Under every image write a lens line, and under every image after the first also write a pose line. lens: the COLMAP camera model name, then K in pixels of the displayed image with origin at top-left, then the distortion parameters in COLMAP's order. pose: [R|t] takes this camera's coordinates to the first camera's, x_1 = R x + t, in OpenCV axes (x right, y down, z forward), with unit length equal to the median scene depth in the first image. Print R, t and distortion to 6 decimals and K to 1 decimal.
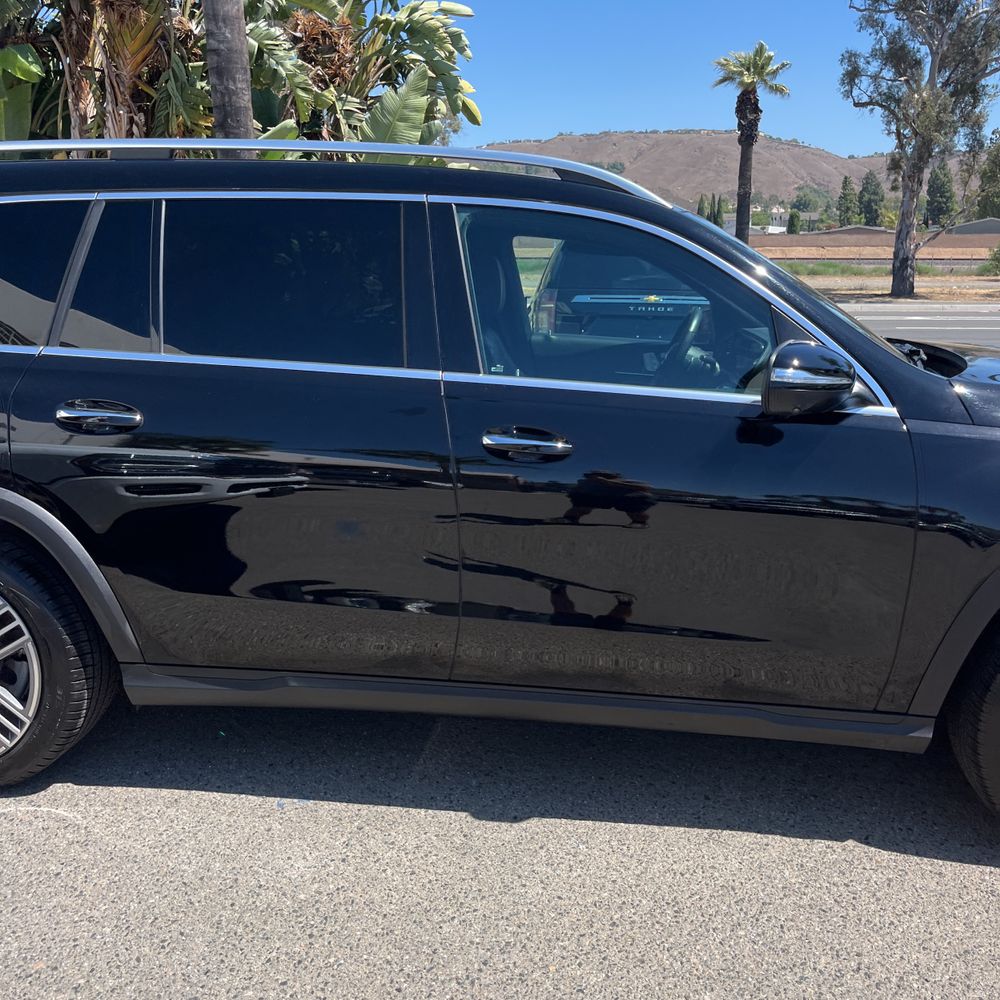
lens RADIAL K [[1035.5, 0, 484.1], [0, 1035.5, 495.5], [0, 0, 1]] dist [0.047508, -0.011509]
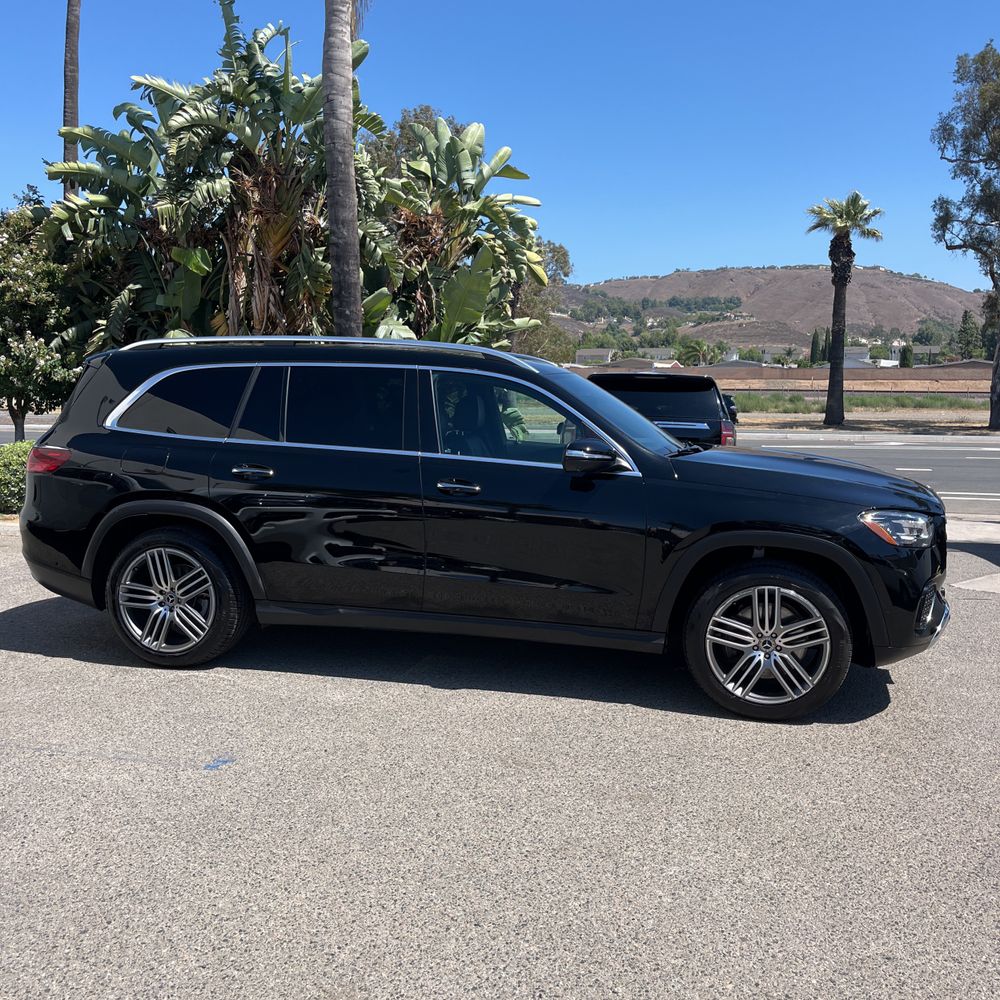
lens RADIAL K [[1065.8, 0, 500.0], [0, 1065.8, 500.0], [0, 0, 1]] dist [0.099127, -0.038886]
pose [[0.994879, 0.018019, -0.099458, 0.083095], [-0.029822, 0.992507, -0.118496, 0.055256], [0.096577, 0.120855, 0.987961, -0.263169]]
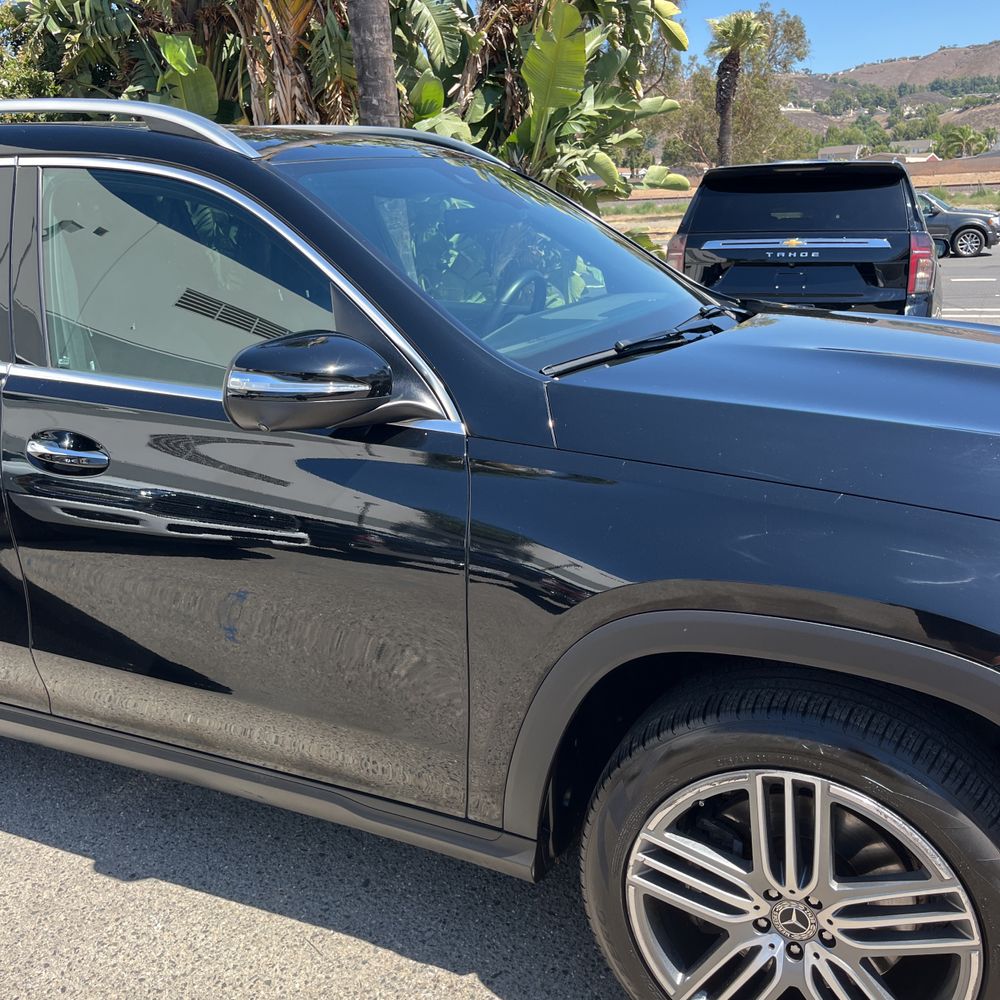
lens RADIAL K [[1024.7, 0, 505.9], [0, 1024.7, 494.4], [0, 0, 1]] dist [0.040285, -0.037239]
pose [[0.947047, 0.045346, -0.317876, 0.164789], [-0.027894, 0.997854, 0.059242, -0.019489], [0.319881, -0.047238, 0.946280, 0.082818]]
